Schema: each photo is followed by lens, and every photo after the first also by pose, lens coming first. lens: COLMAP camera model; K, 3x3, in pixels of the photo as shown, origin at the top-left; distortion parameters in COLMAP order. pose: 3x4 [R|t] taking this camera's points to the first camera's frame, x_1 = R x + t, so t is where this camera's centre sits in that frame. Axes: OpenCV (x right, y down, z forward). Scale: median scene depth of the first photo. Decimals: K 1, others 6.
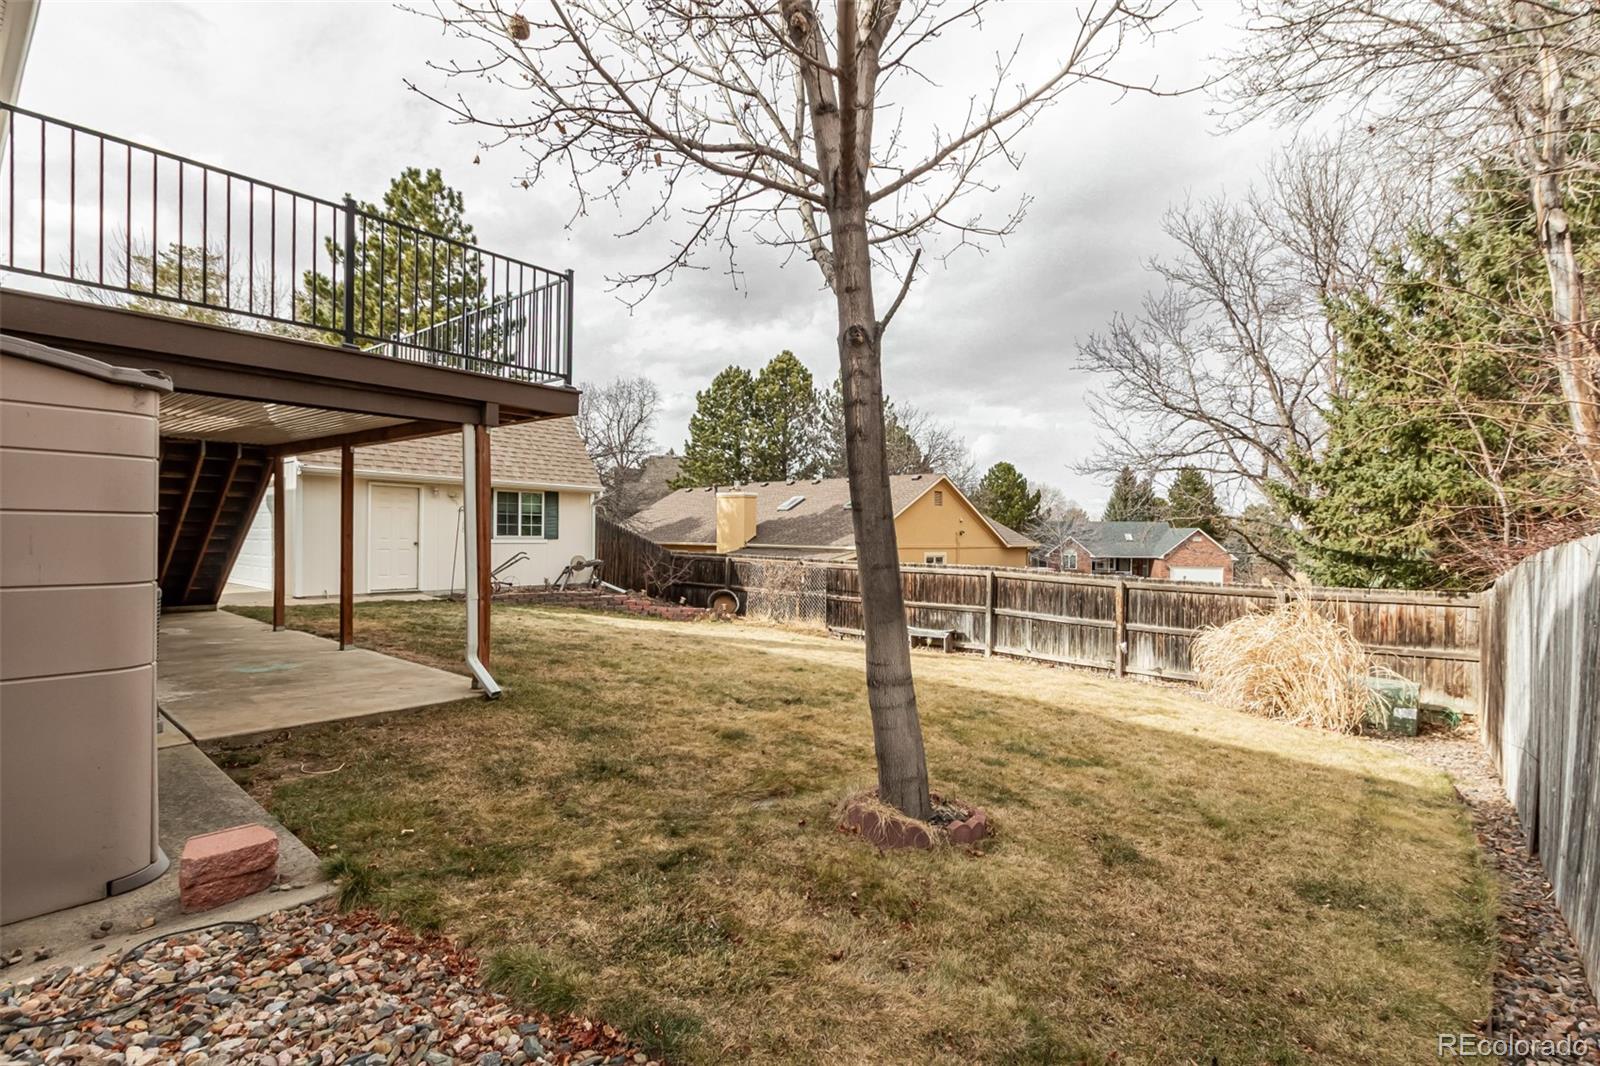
lens RADIAL K [[737.5, 0, 796.0], [0, 737.5, 538.3], [0, 0, 1]] dist [0.003203, 0.001641]
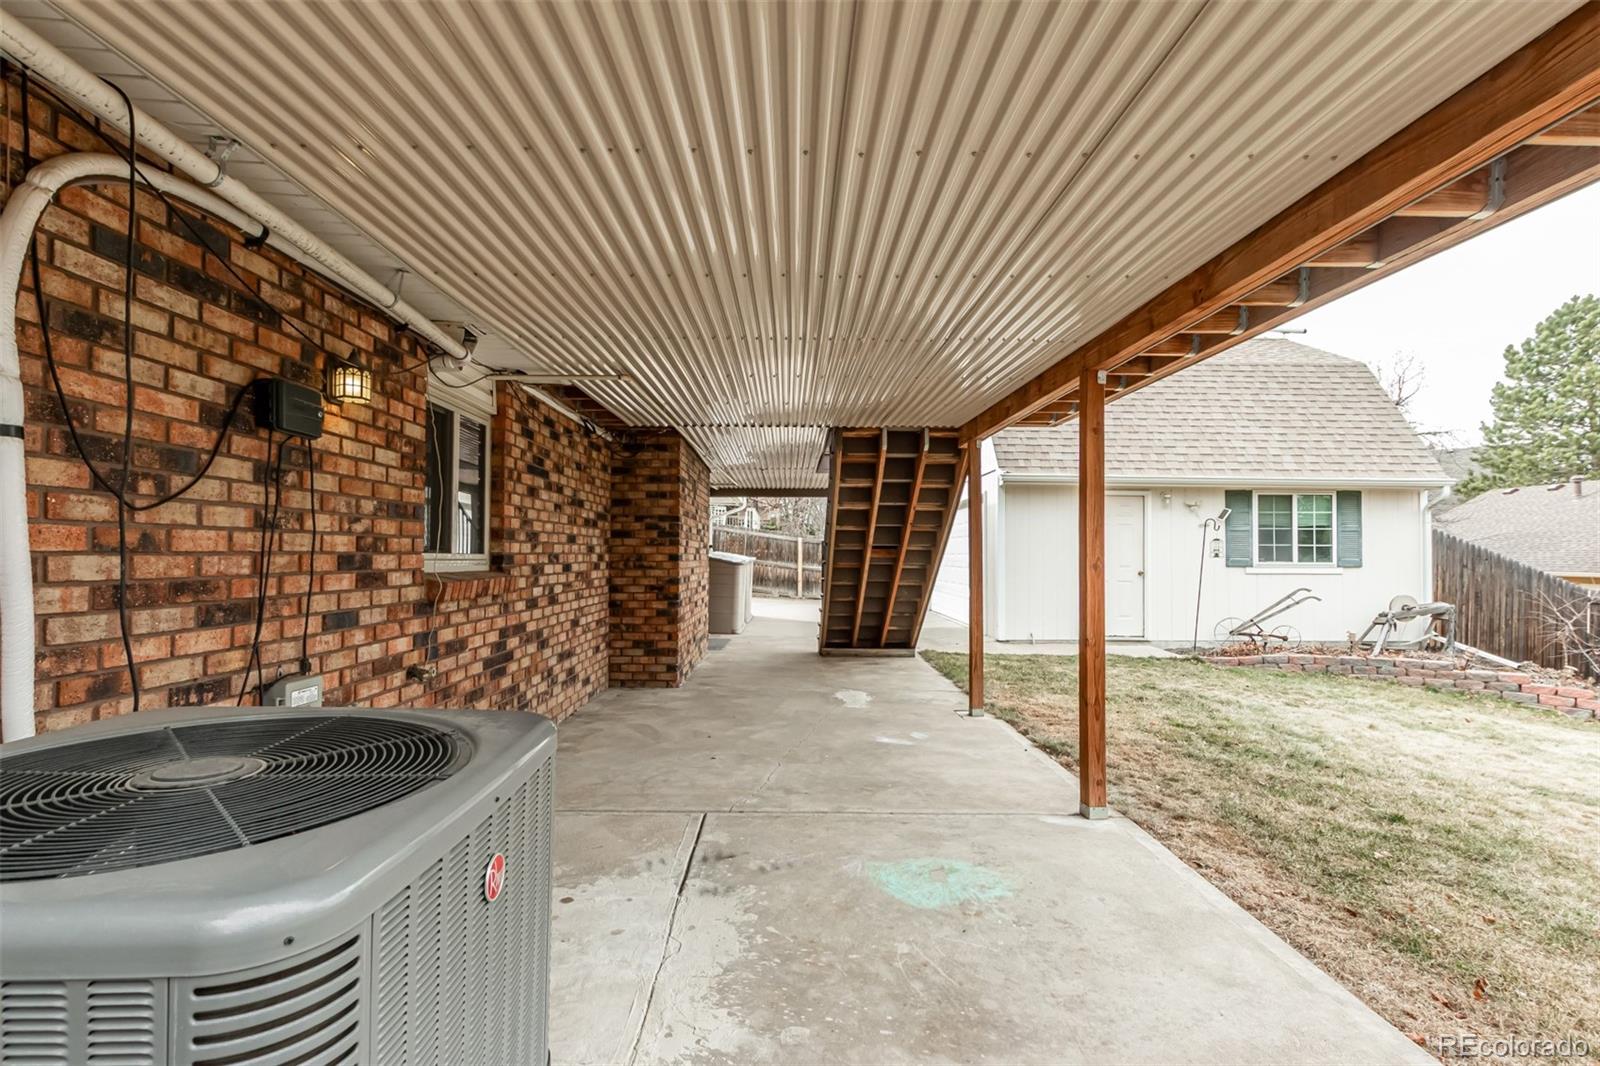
lens RADIAL K [[737.5, 0, 814.6], [0, 737.5, 539.2], [0, 0, 1]] dist [0.003203, 0.001641]
pose [[0.667842, -0.024544, -0.743899, -0.116754], [-0.000399, 0.999444, -0.033334, -0.001186], [0.744303, 0.022559, 0.667461, 0.173626]]
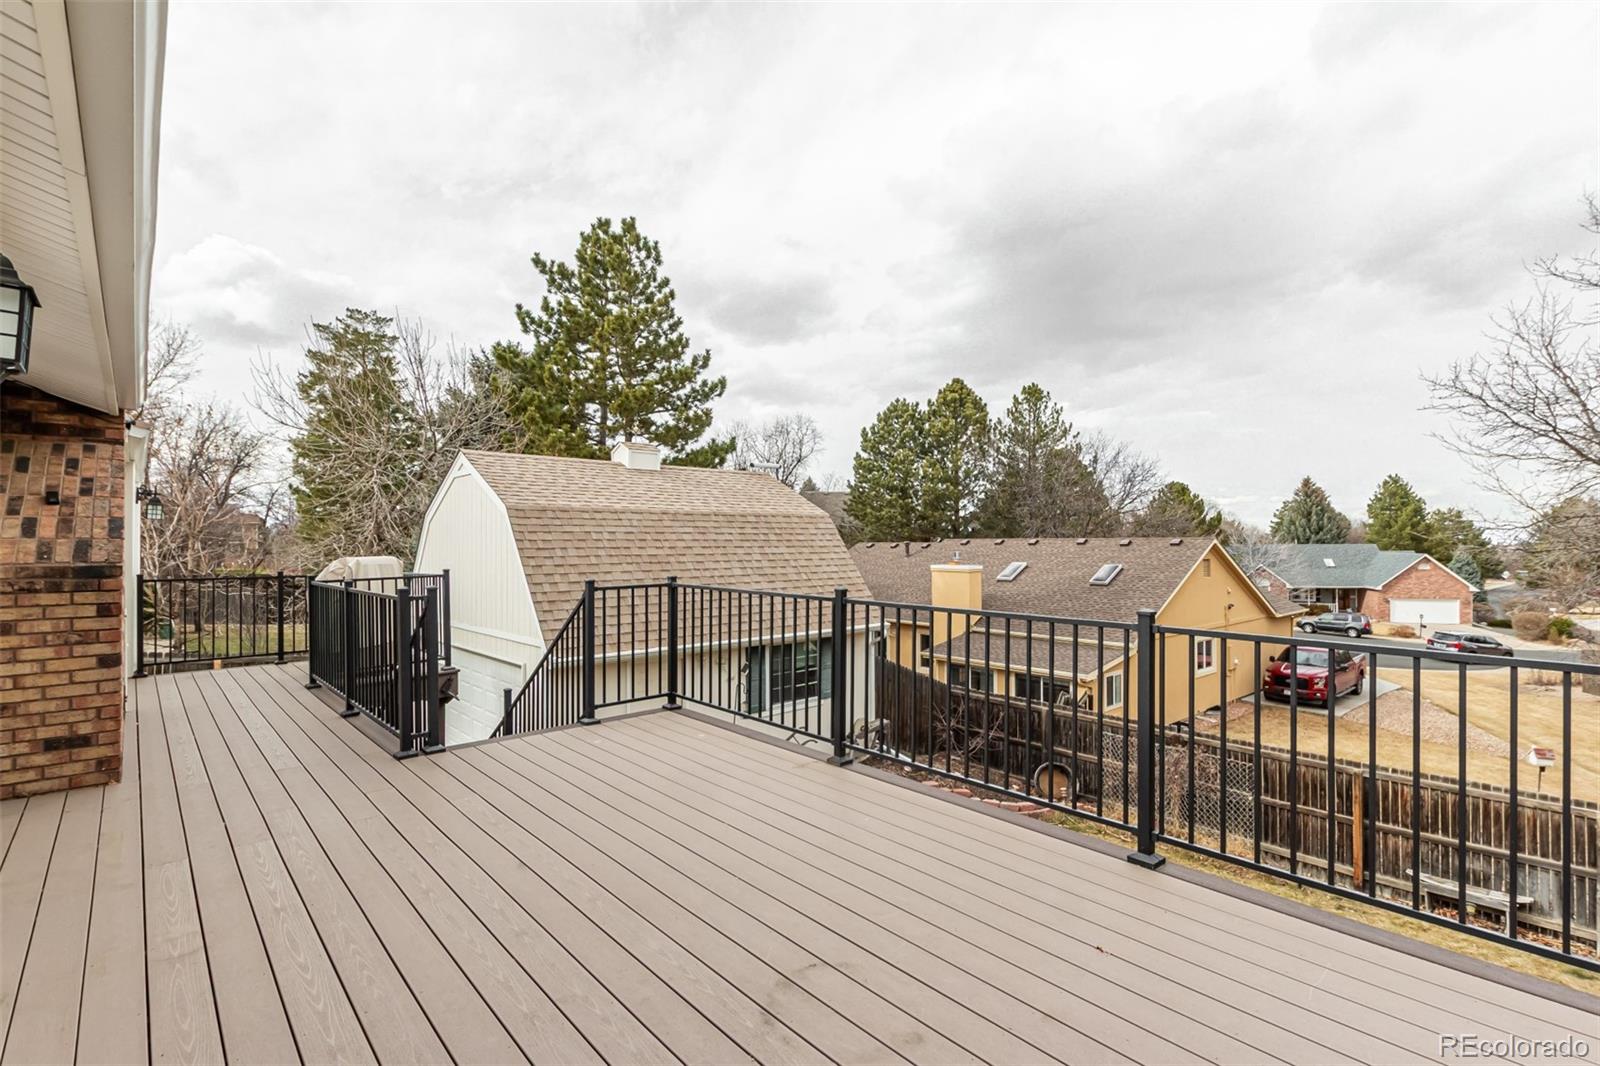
lens RADIAL K [[737.5, 0, 801.8], [0, 737.5, 533.6], [0, 0, 1]] dist [0.003203, 0.001641]
pose [[0.990230, -0.017948, -0.138282, -0.172727], [0.015307, 0.999680, -0.020138, -0.105169], [0.138599, 0.017825, 0.990188, 0.170199]]
